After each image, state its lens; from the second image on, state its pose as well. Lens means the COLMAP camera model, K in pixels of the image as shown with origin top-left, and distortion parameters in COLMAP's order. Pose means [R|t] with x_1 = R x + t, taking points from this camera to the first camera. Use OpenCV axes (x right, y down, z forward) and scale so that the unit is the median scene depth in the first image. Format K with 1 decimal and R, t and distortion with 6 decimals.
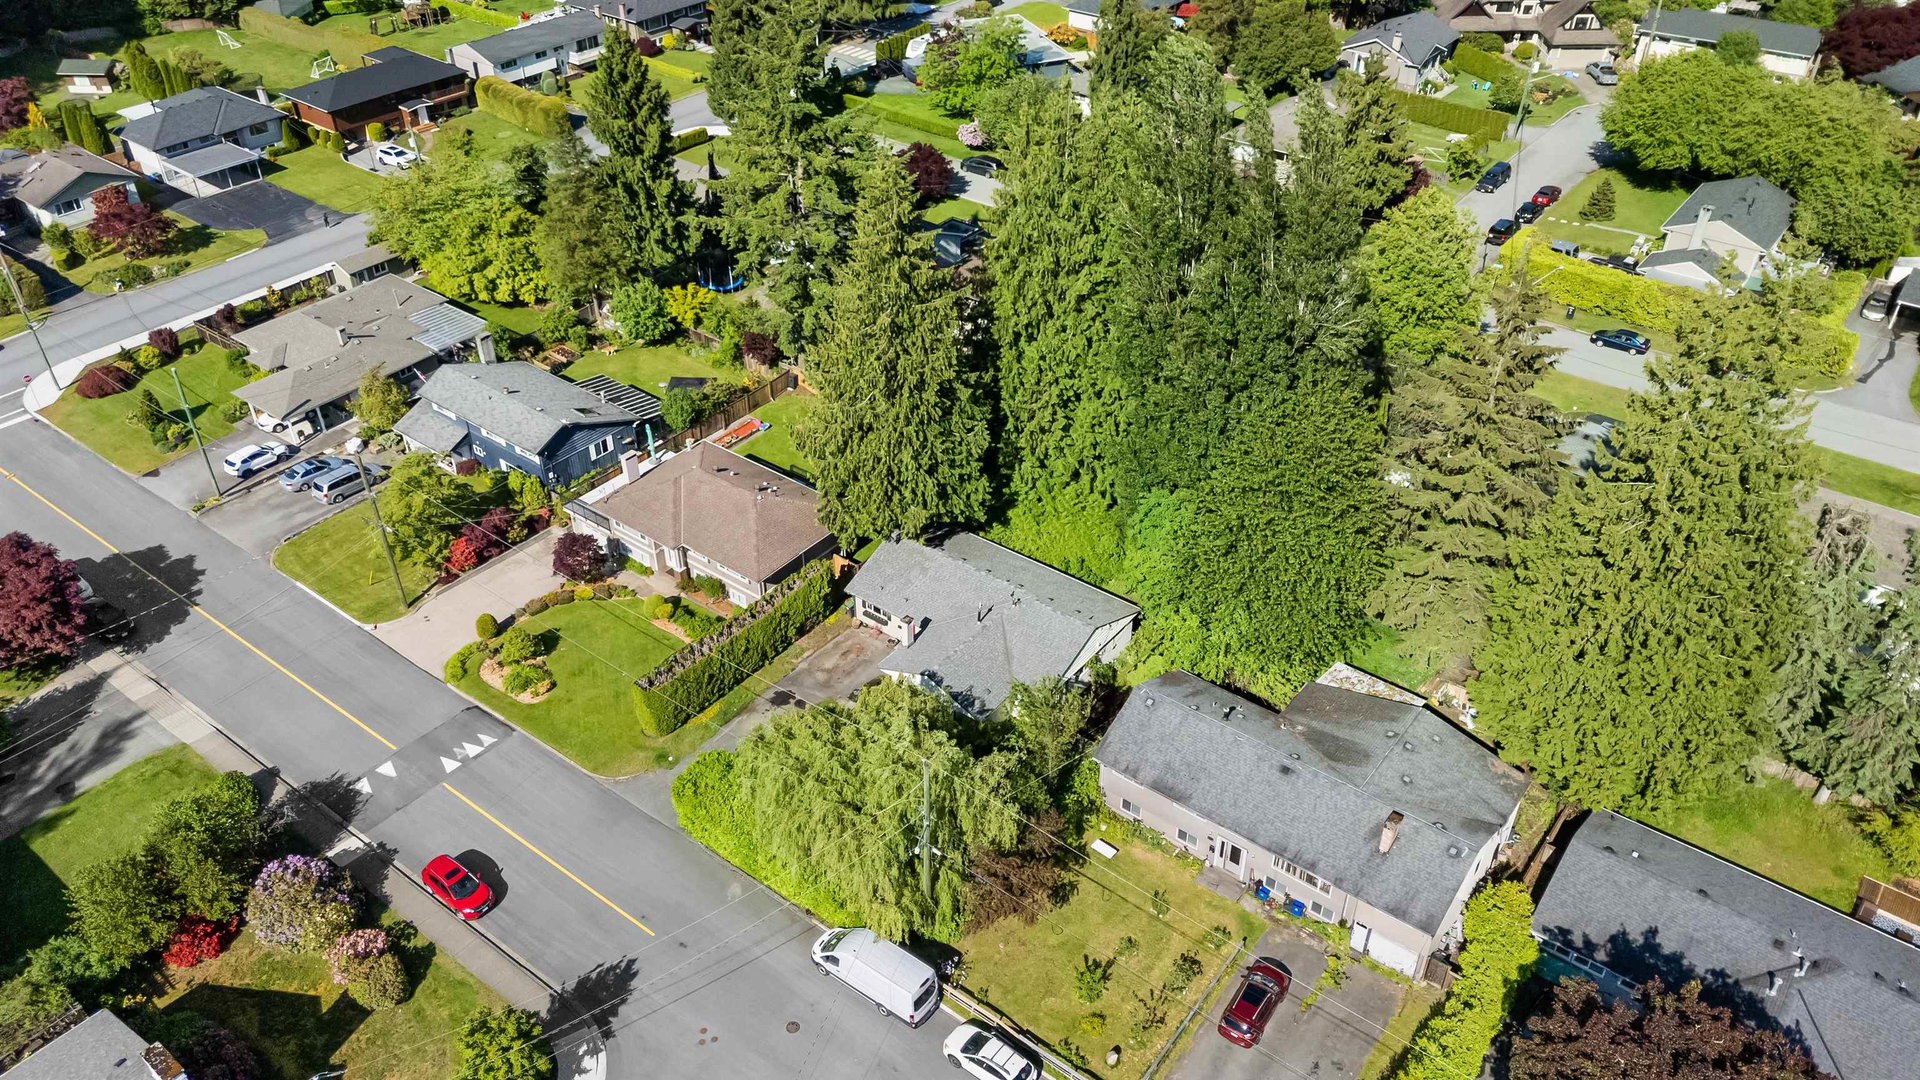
lens RADIAL K [[1372.2, 0, 960.0], [0, 1372.2, 540.0], [0, 0, 1]] dist [0.036728, -0.002229]
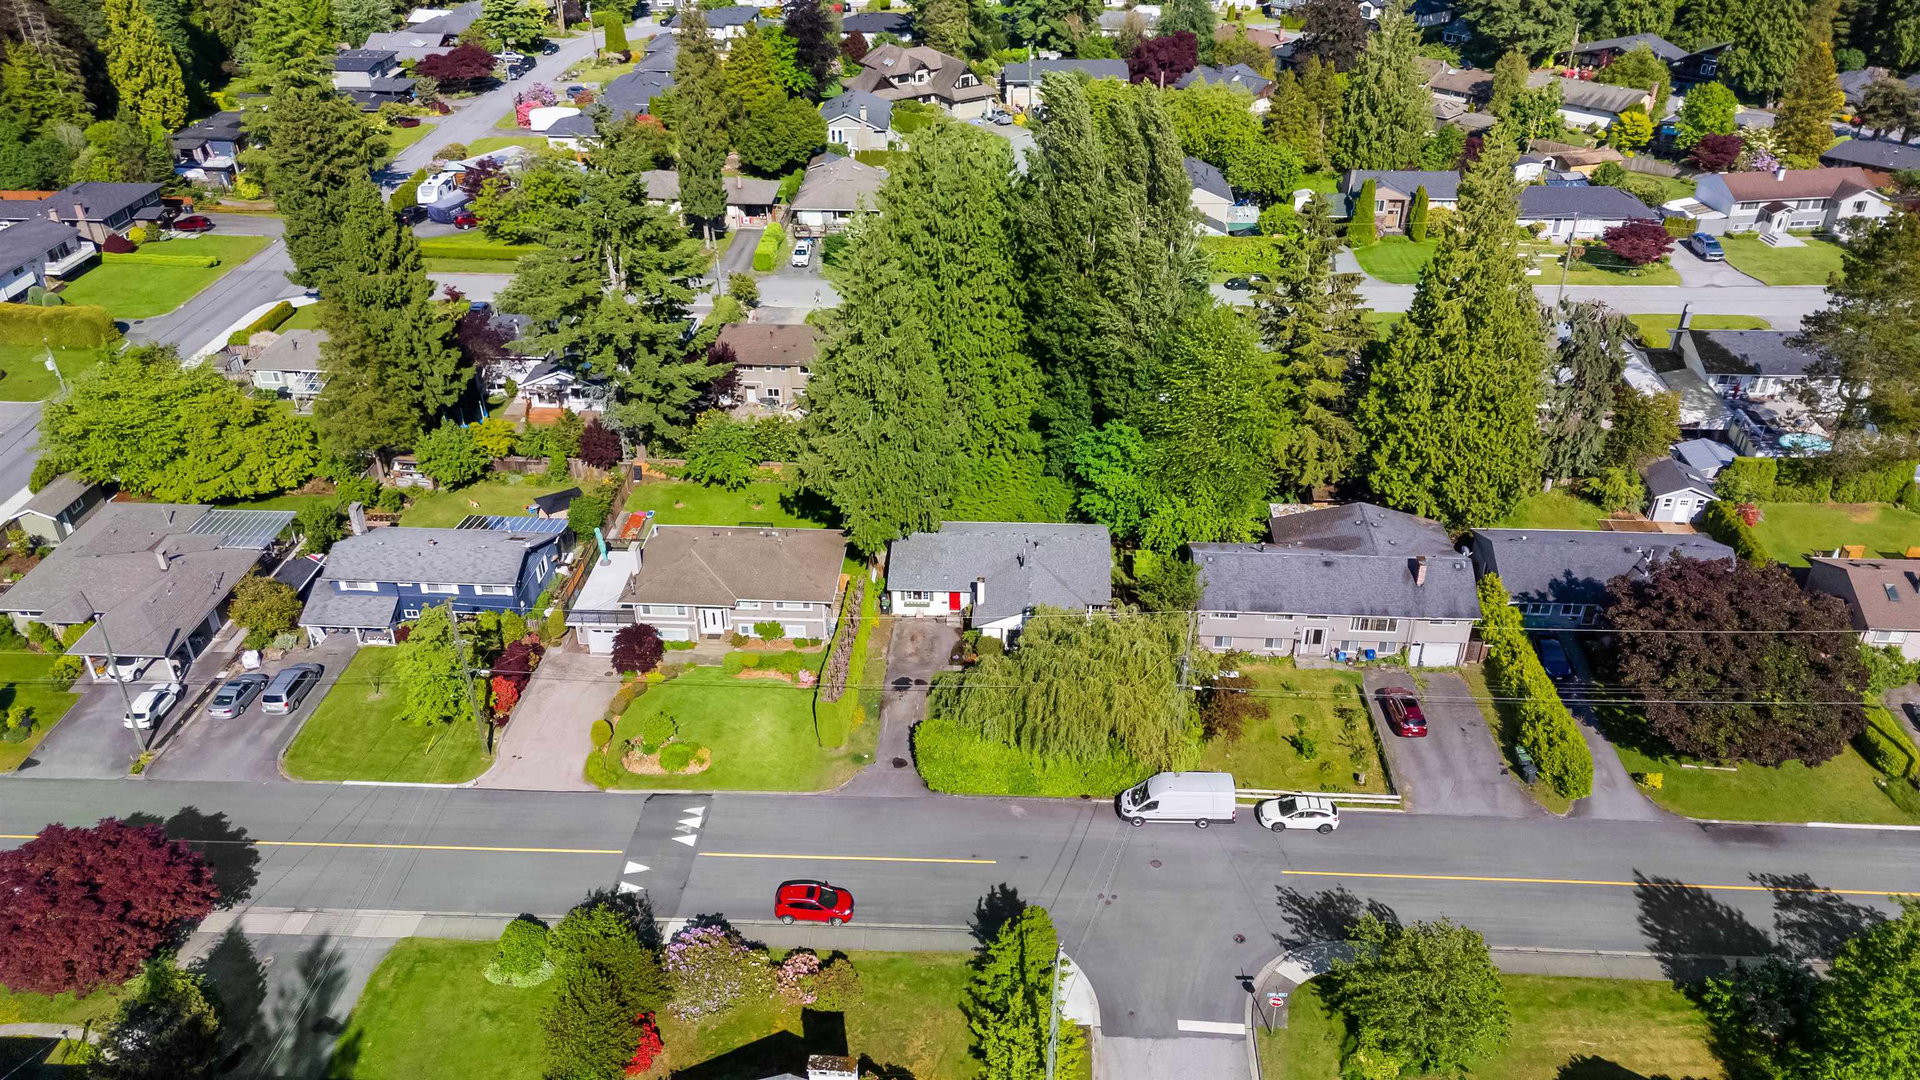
lens RADIAL K [[1372.2, 0, 960.0], [0, 1372.2, 540.0], [0, 0, 1]] dist [0.036728, -0.002229]
pose [[0.829022, -0.297970, 0.473219, -0.481650], [0.337047, 0.941485, 0.002356, 0.013841], [-0.446231, 0.157544, 0.880941, -0.026744]]
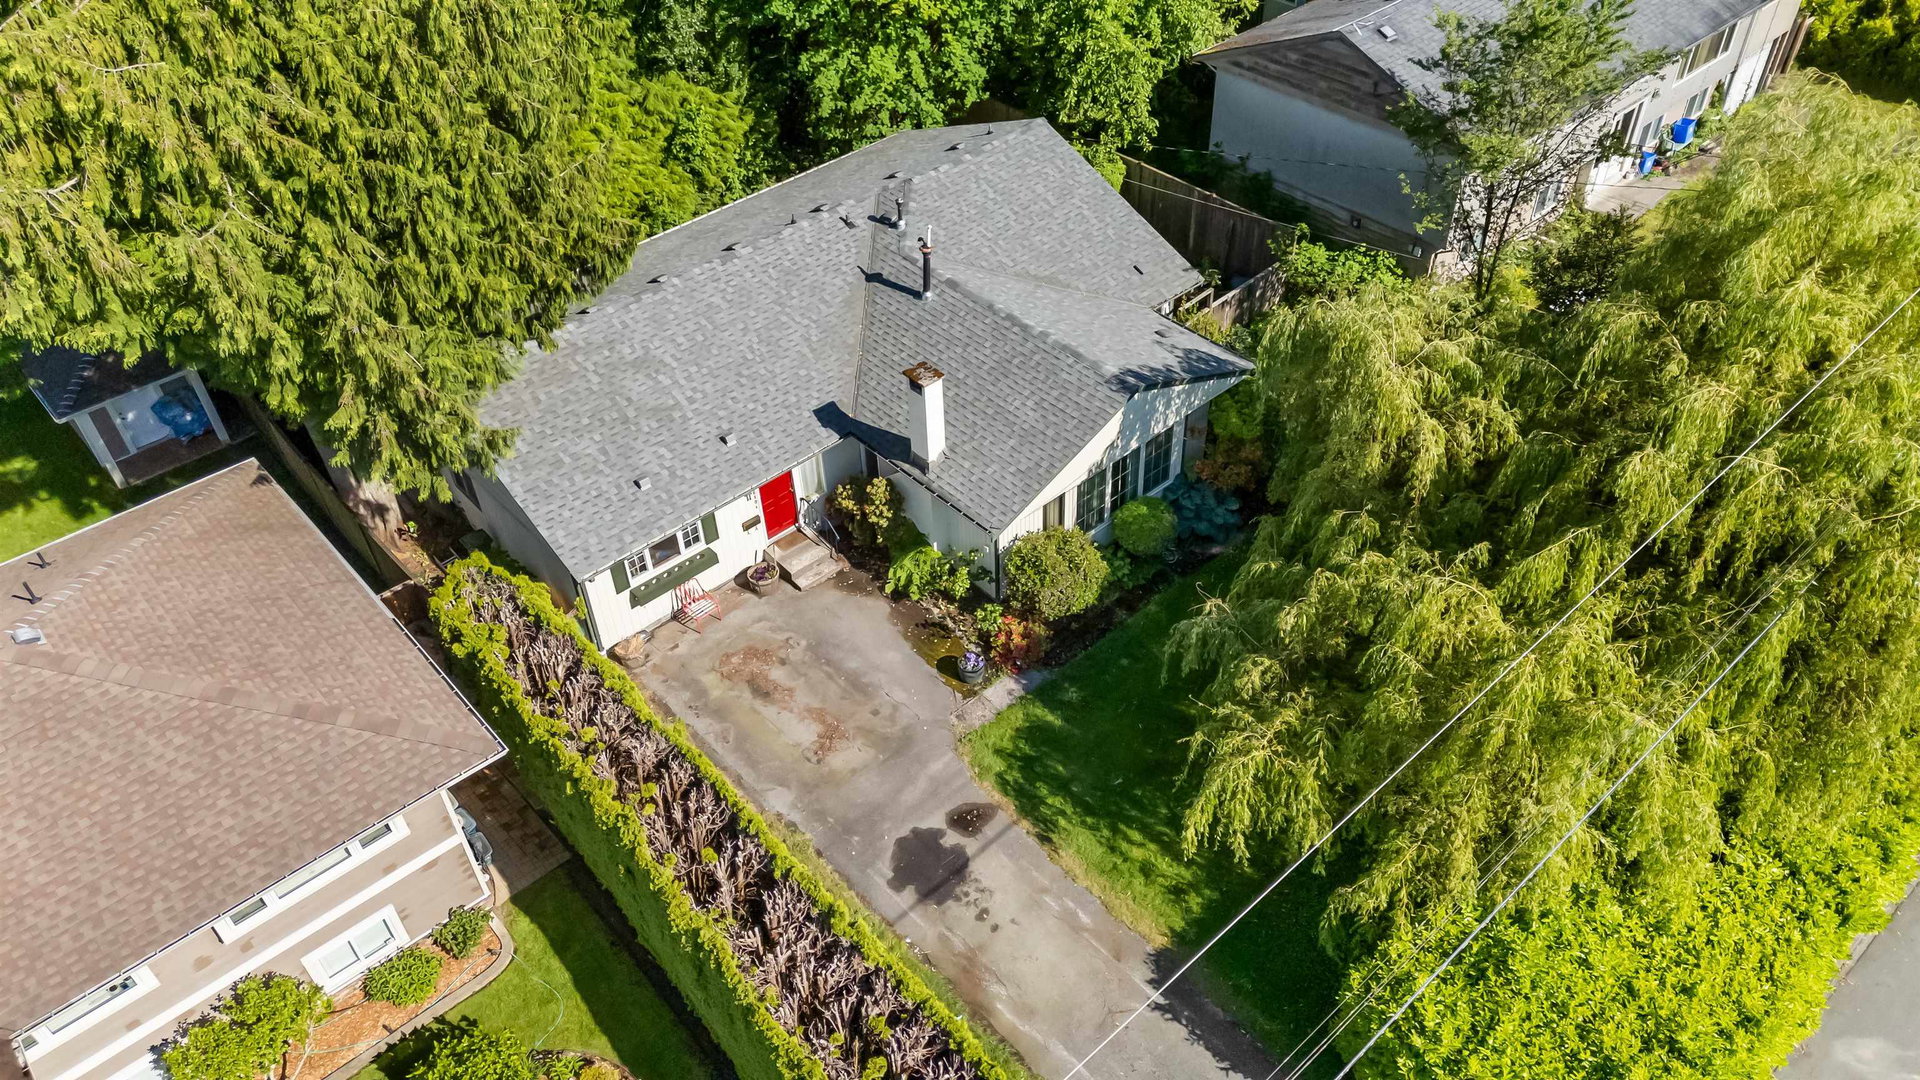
lens RADIAL K [[1352.9, 0, 960.0], [0, 1352.9, 540.0], [0, 0, 1]] dist [0.092915, -0.109996]
pose [[0.191049, -0.667362, 0.719811, -0.236618], [0.612089, 0.654278, 0.444147, -0.043337], [-0.767364, 0.355735, 0.533484, 0.667703]]
